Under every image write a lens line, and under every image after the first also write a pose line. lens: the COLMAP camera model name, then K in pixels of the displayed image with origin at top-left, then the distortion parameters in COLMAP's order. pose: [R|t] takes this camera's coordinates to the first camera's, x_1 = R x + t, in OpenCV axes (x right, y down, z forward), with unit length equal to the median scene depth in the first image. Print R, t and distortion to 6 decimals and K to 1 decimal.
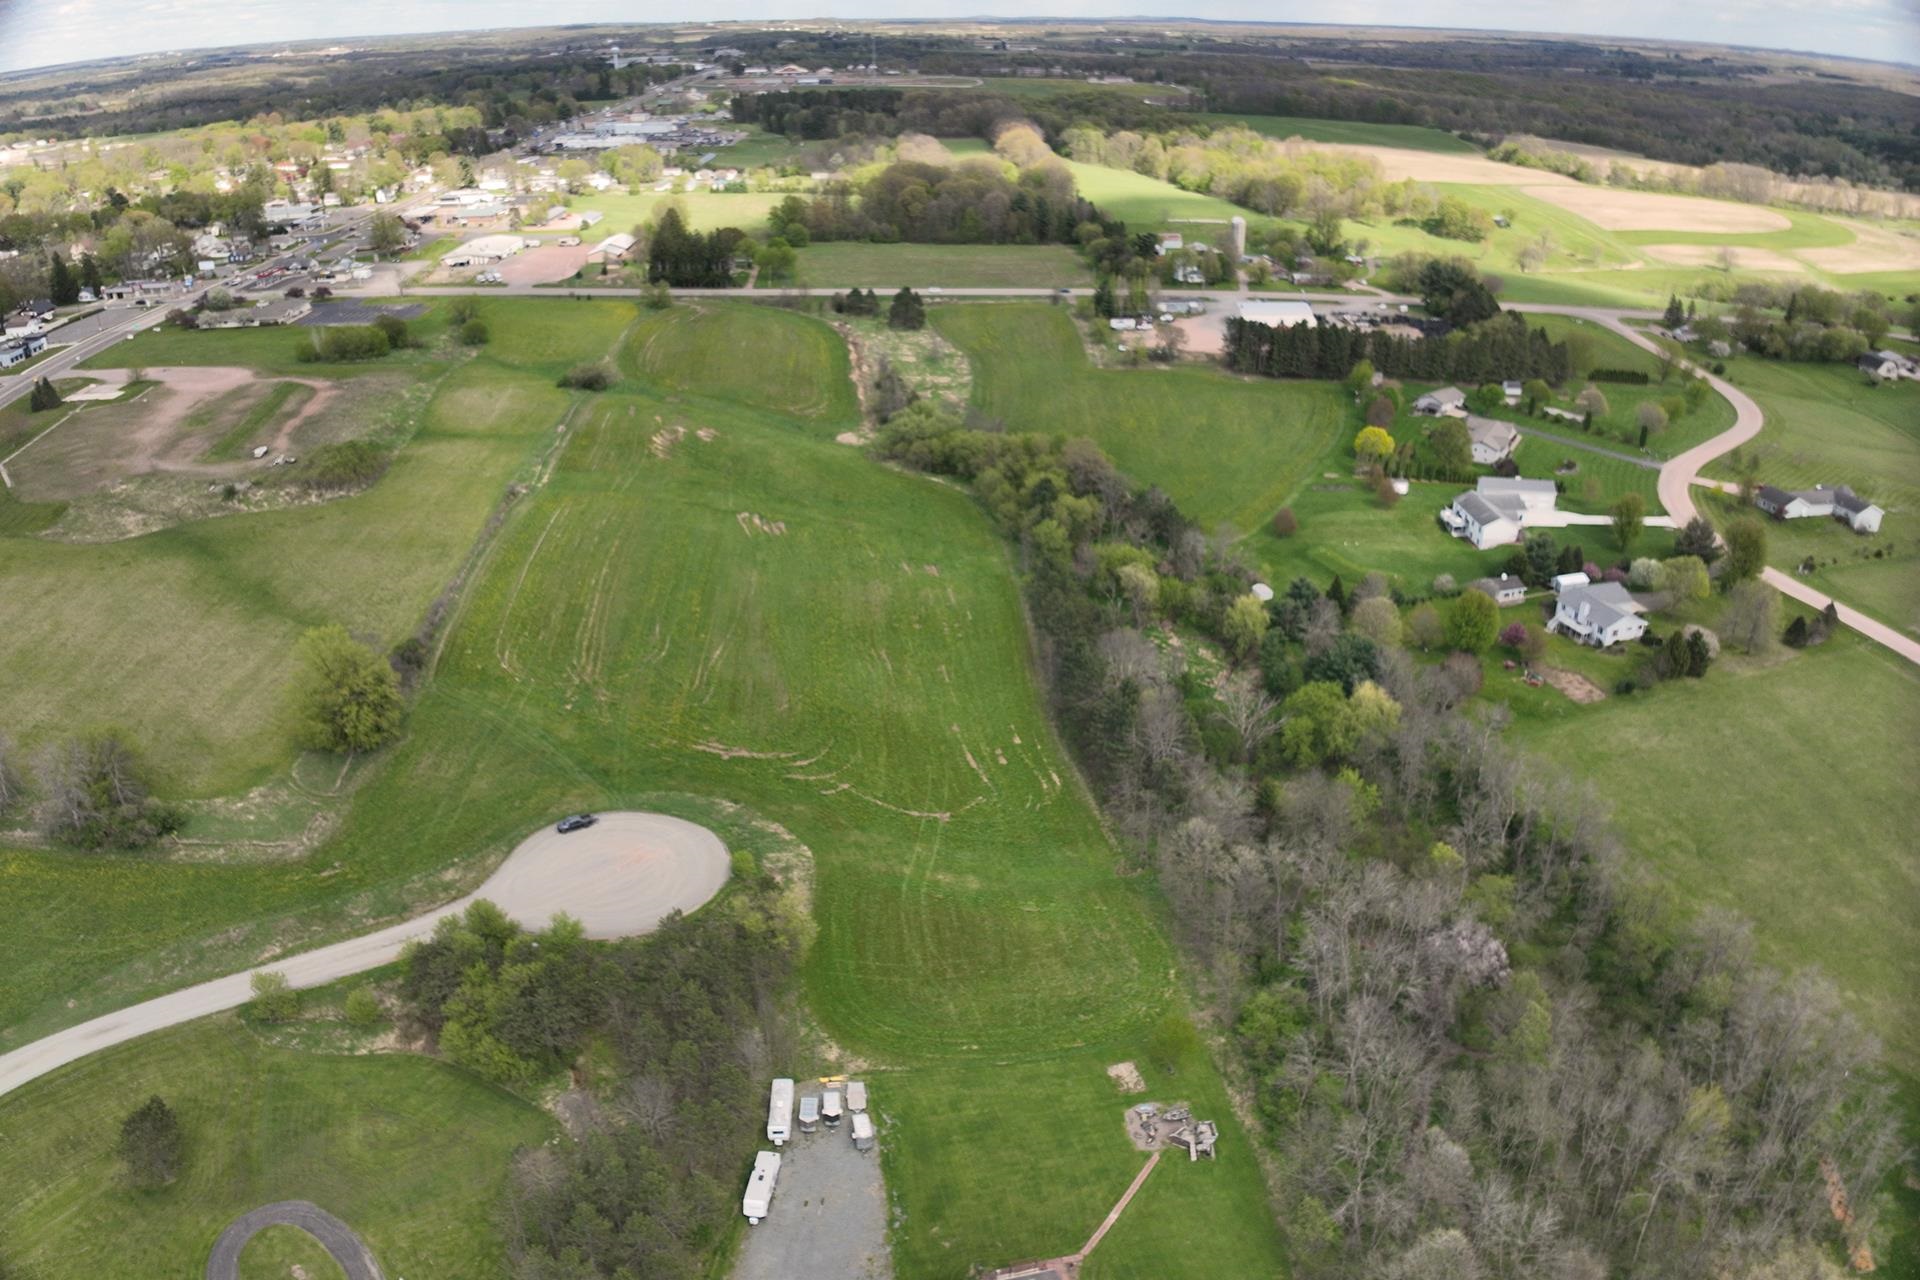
lens RADIAL K [[1362.1, 0, 966.0], [0, 1362.1, 645.6], [0, 0, 1]] dist [-0.103115, -0.019952]
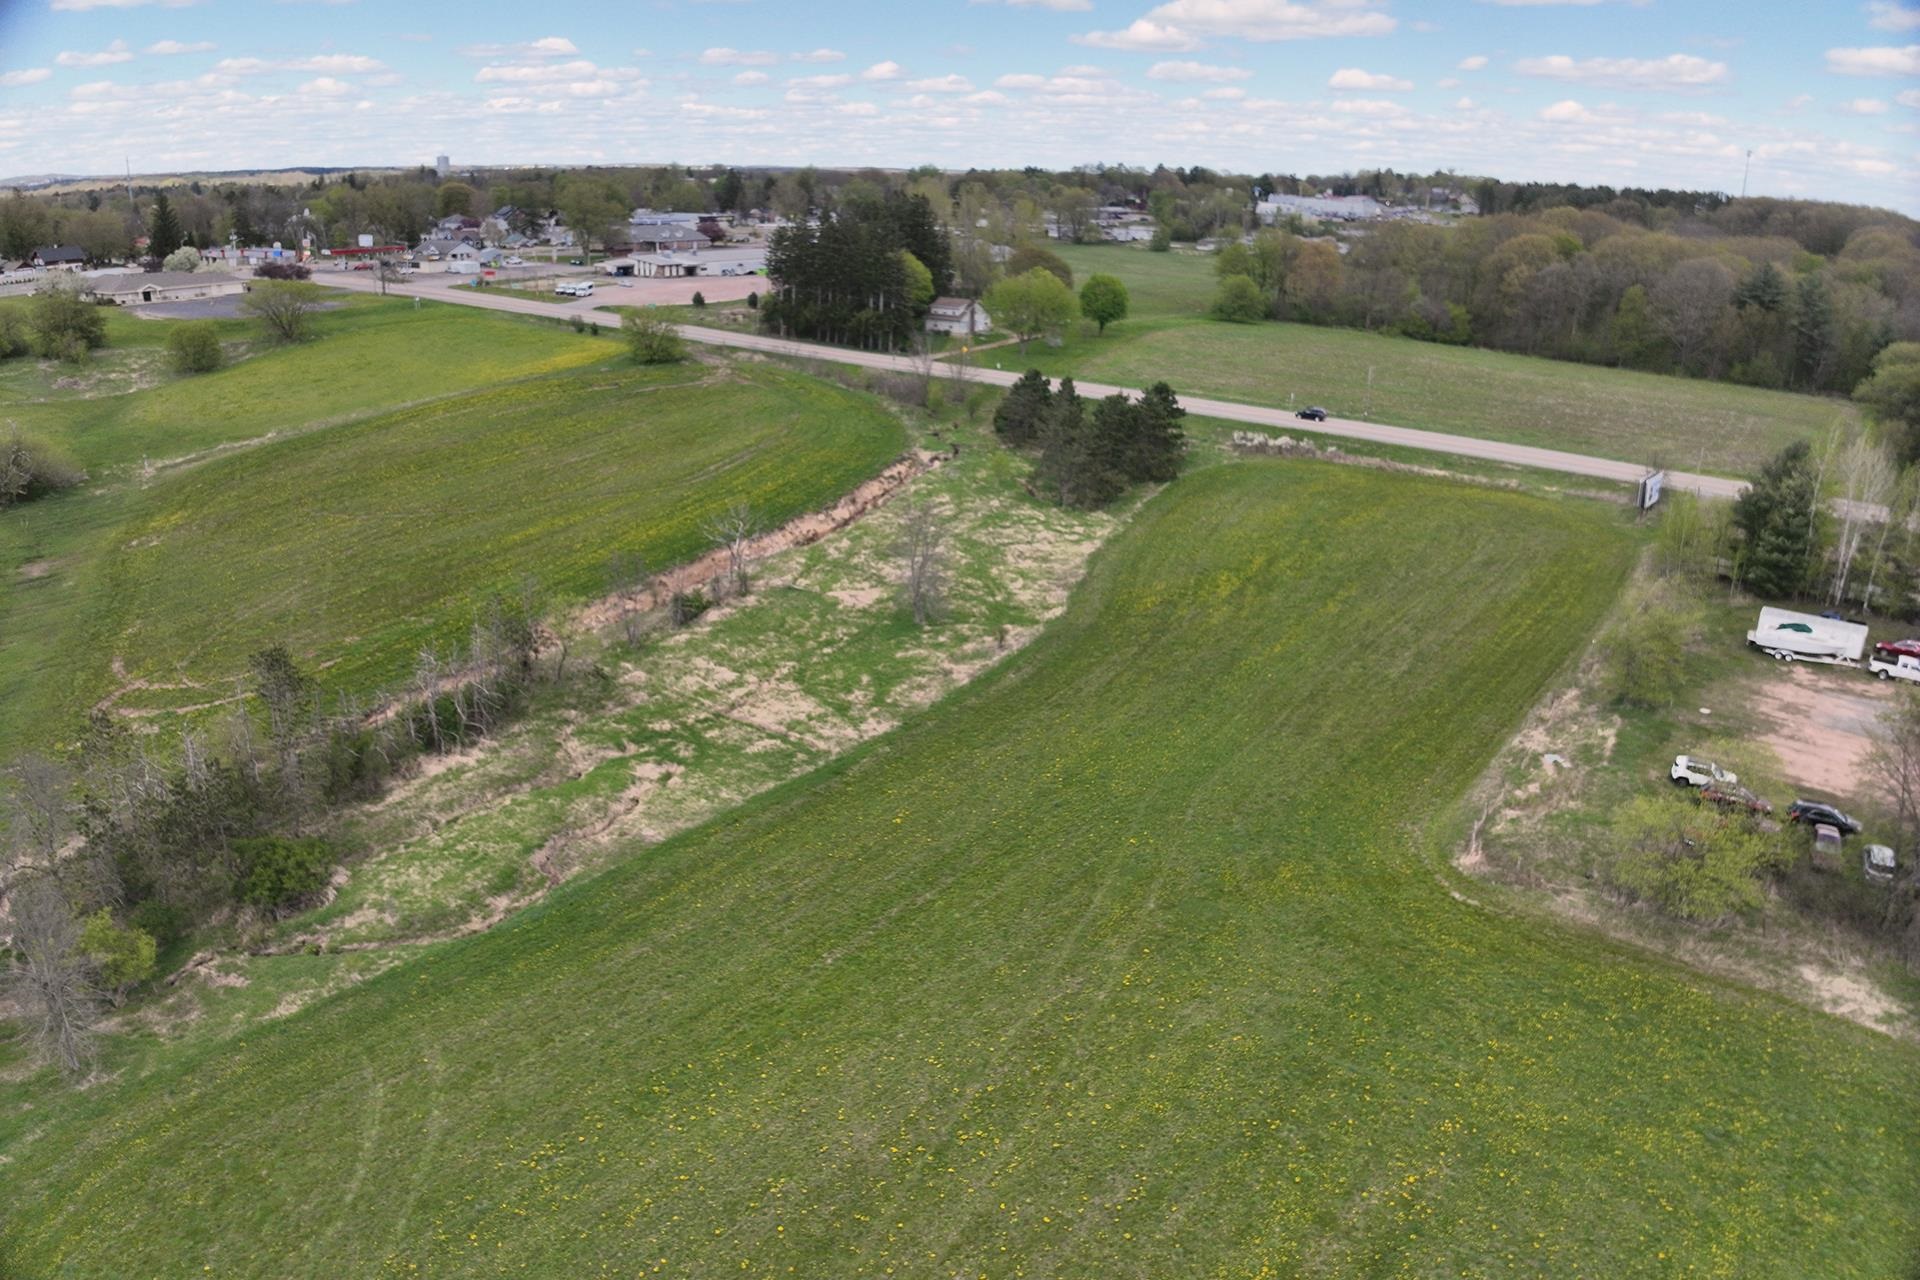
lens RADIAL K [[1362.1, 0, 966.0], [0, 1362.1, 645.6], [0, 0, 1]] dist [-0.103115, -0.019952]
pose [[0.798214, 0.222410, -0.559811, 0.121355], [-0.283896, 0.958556, -0.023967, -0.185013], [0.531279, 0.178059, 0.828274, 0.722165]]
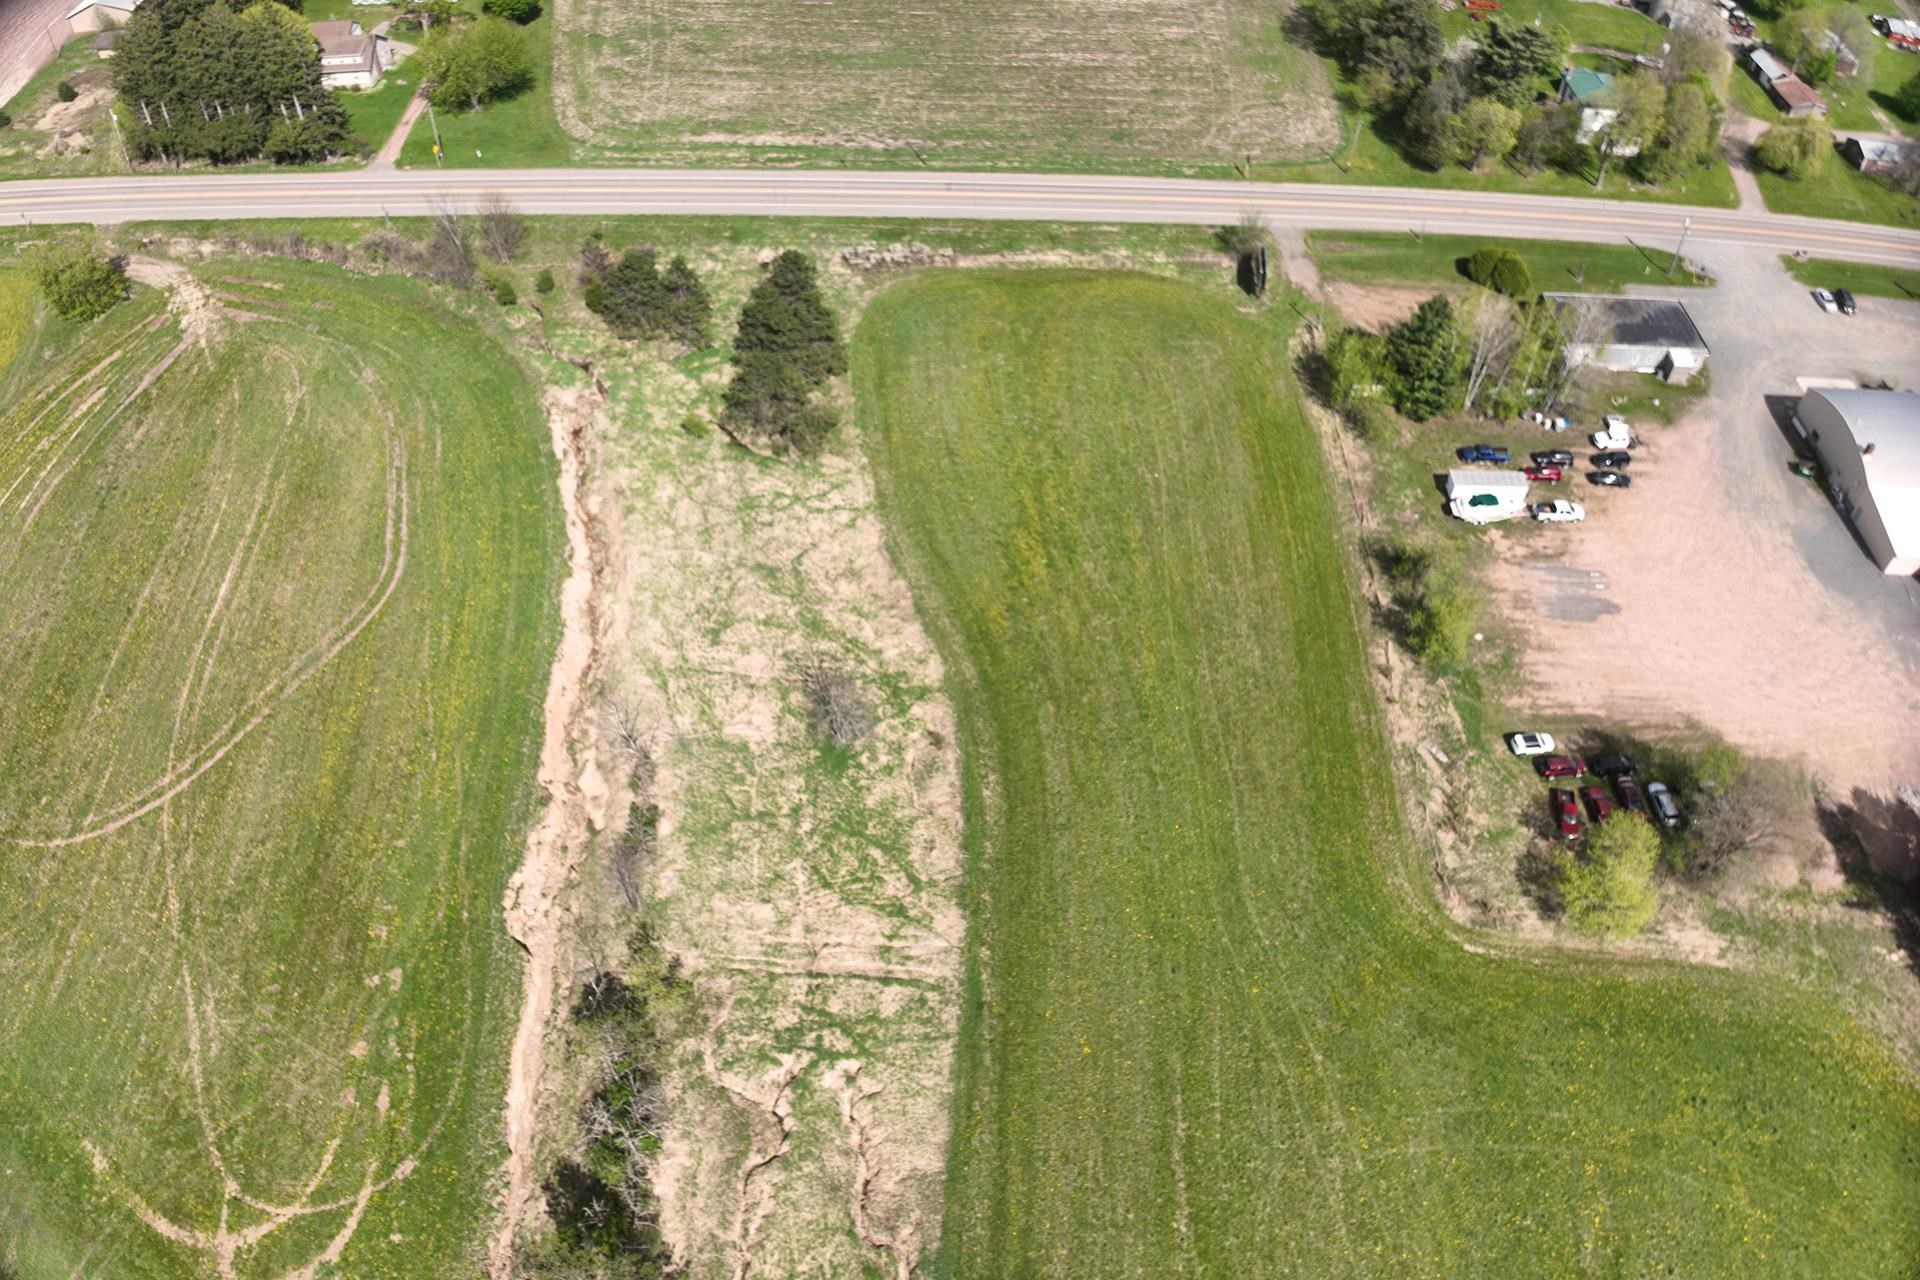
lens RADIAL K [[1362.1, 0, 966.0], [0, 1362.1, 645.6], [0, 0, 1]] dist [-0.103115, -0.019952]
pose [[0.999085, 0.034859, -0.024796, 0.008361], [-0.022849, 0.924875, 0.379584, -0.307038], [0.036165, -0.378670, 0.924825, 0.686038]]
